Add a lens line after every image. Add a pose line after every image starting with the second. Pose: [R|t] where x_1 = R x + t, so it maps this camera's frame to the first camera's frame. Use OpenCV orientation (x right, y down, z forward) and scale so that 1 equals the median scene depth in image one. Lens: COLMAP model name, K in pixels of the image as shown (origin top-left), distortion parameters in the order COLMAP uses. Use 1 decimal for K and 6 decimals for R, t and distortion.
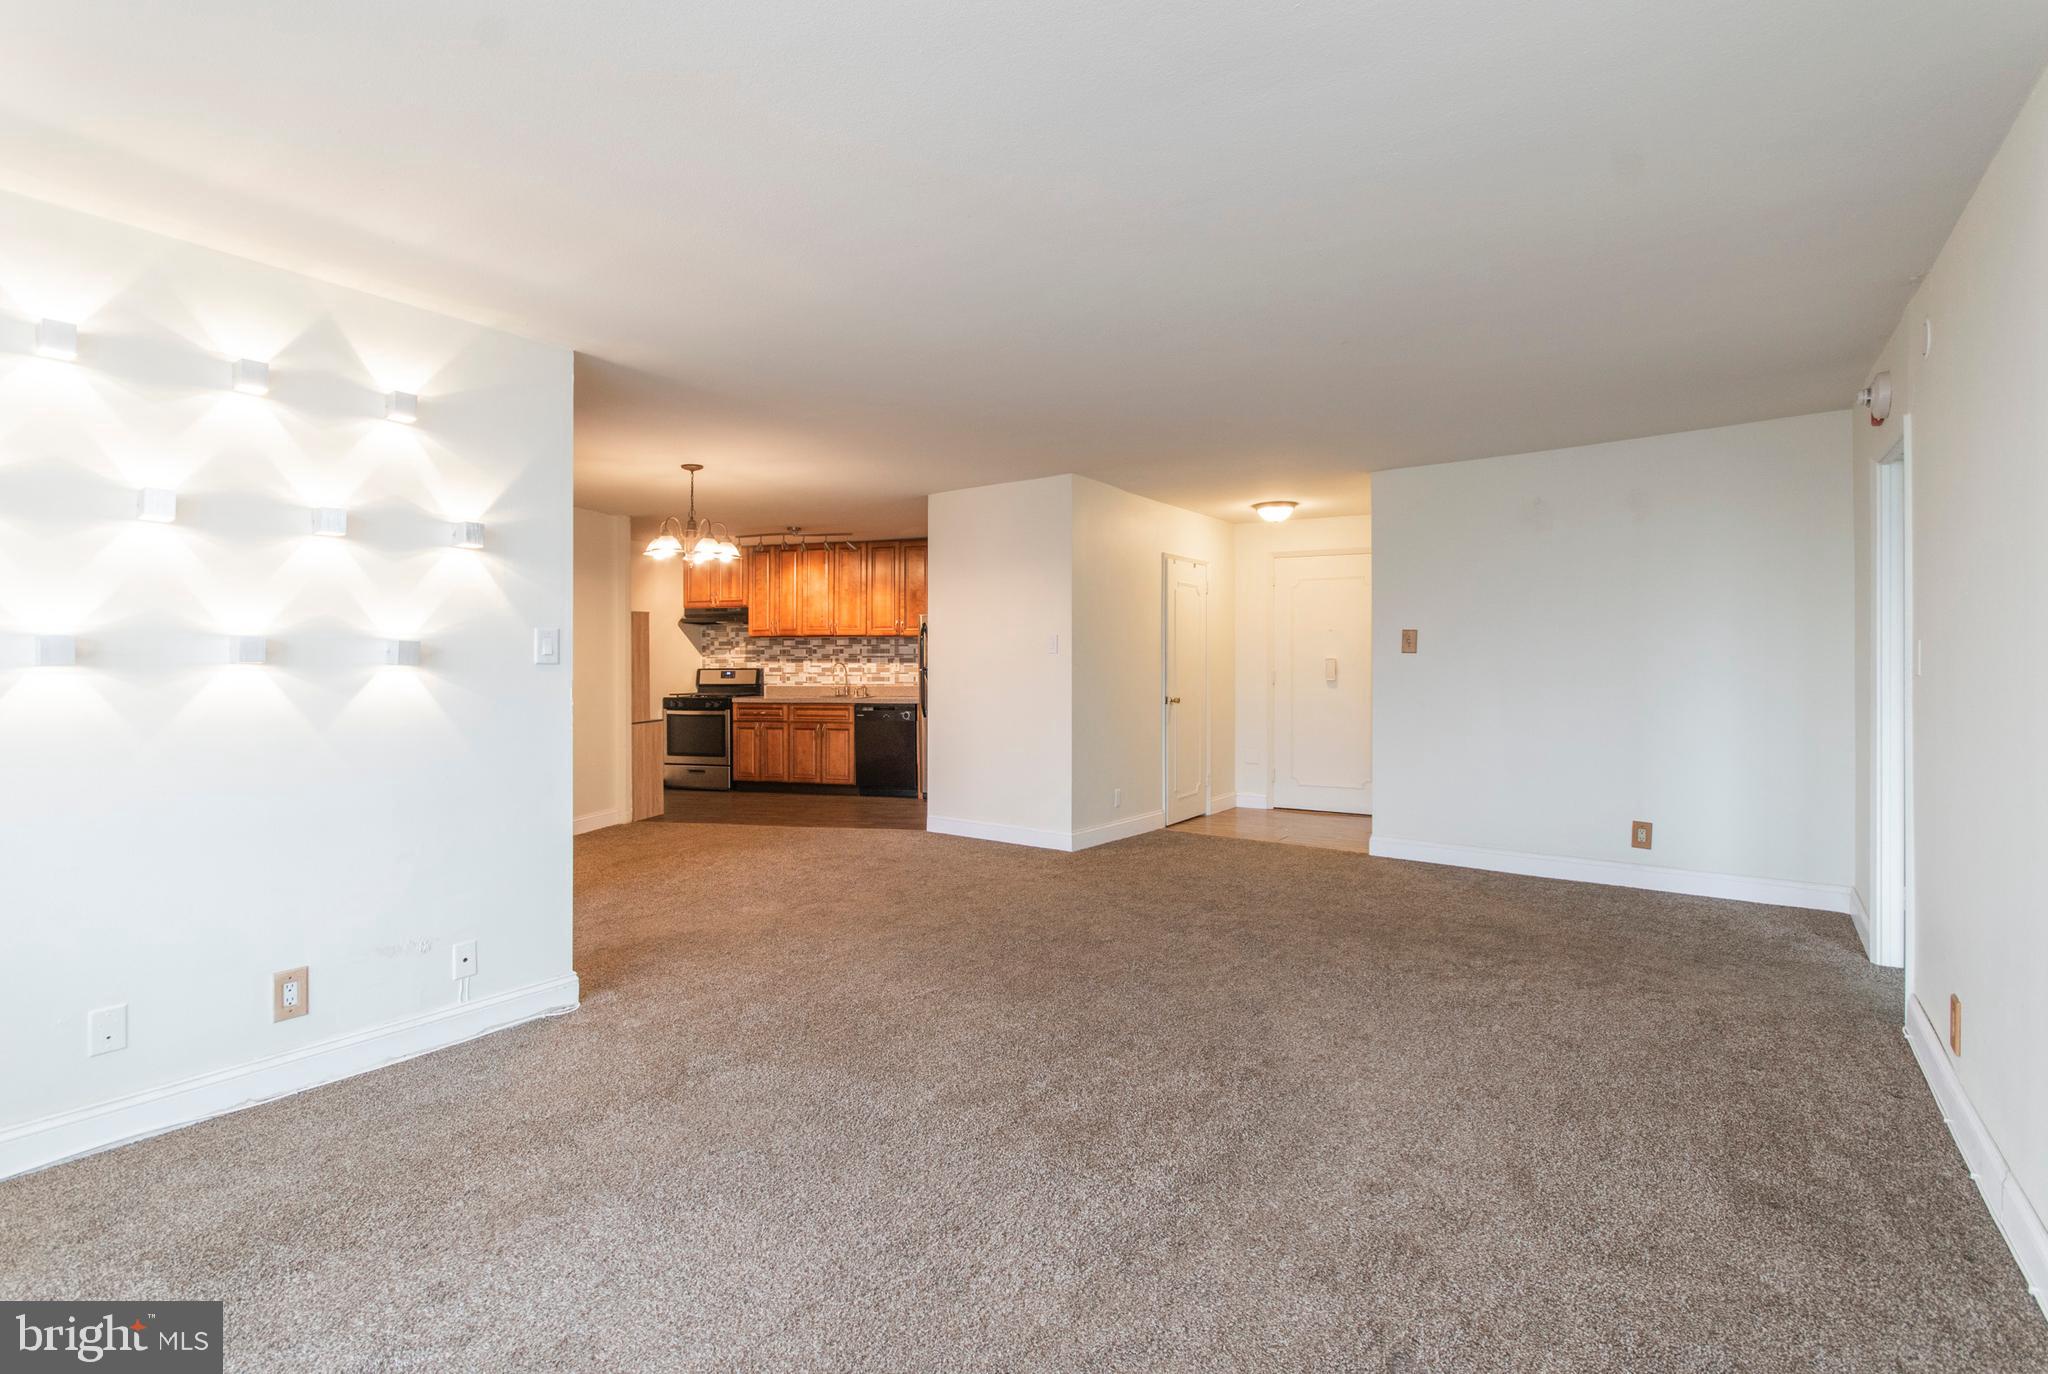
lens RADIAL K [[906.9, 0, 1001.7], [0, 906.9, 658.8], [0, 0, 1]] dist [0.000401, -0.000085]
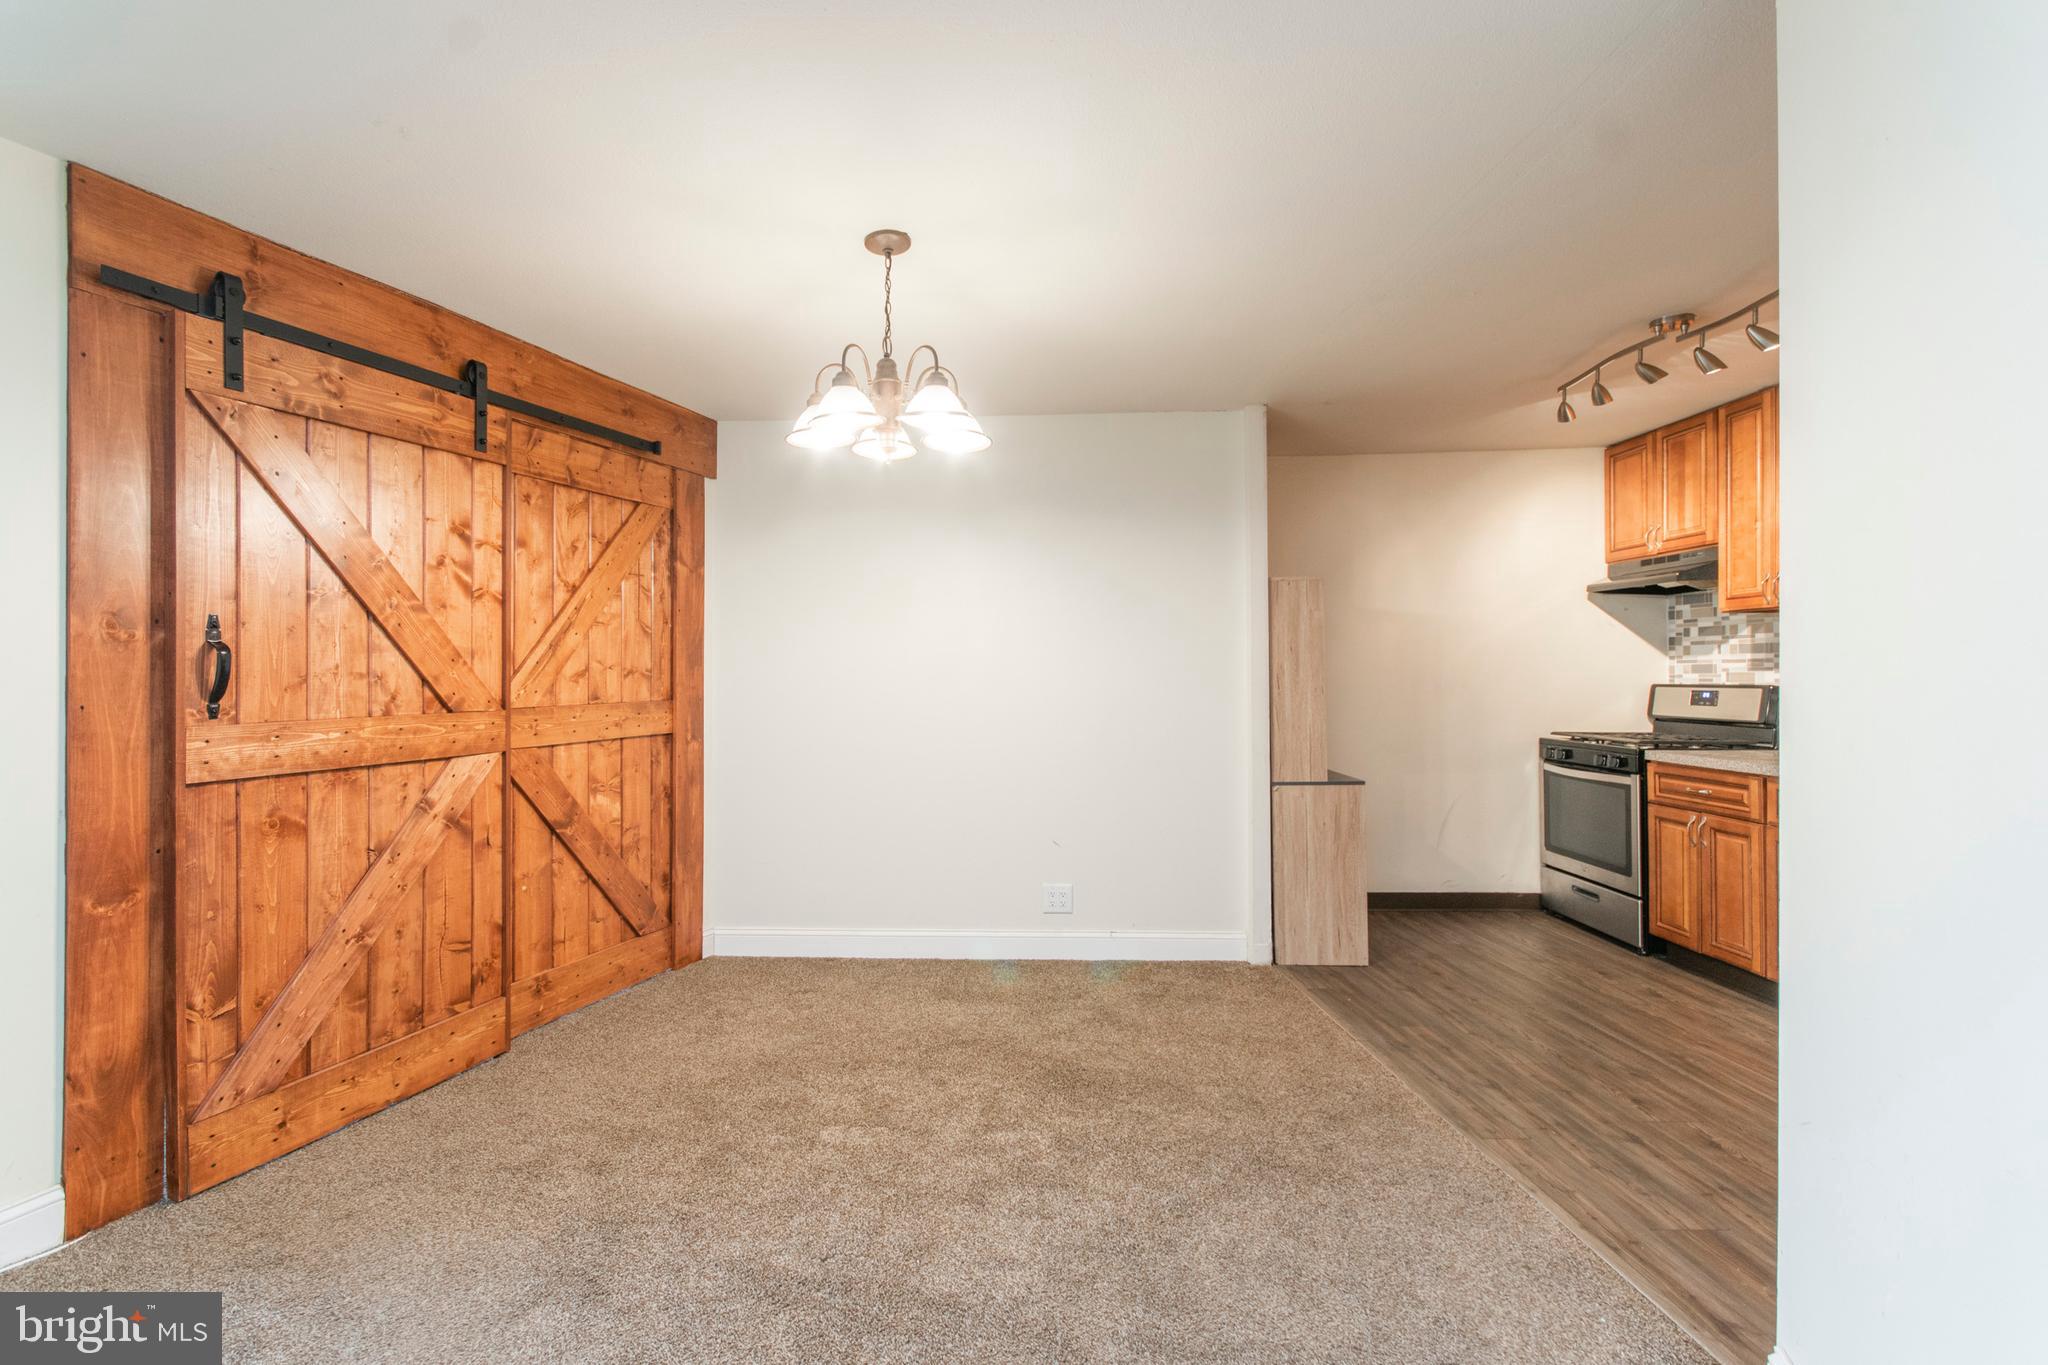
lens RADIAL K [[906.8, 0, 952.4], [0, 906.8, 668.5], [0, 0, 1]] dist [0.001729, -0.000379]
pose [[0.226173, -0.003188, -0.974082, 0.063775], [0.005217, 0.999984, -0.002062, 0.001511], [0.974073, -0.004615, 0.226186, 0.533020]]
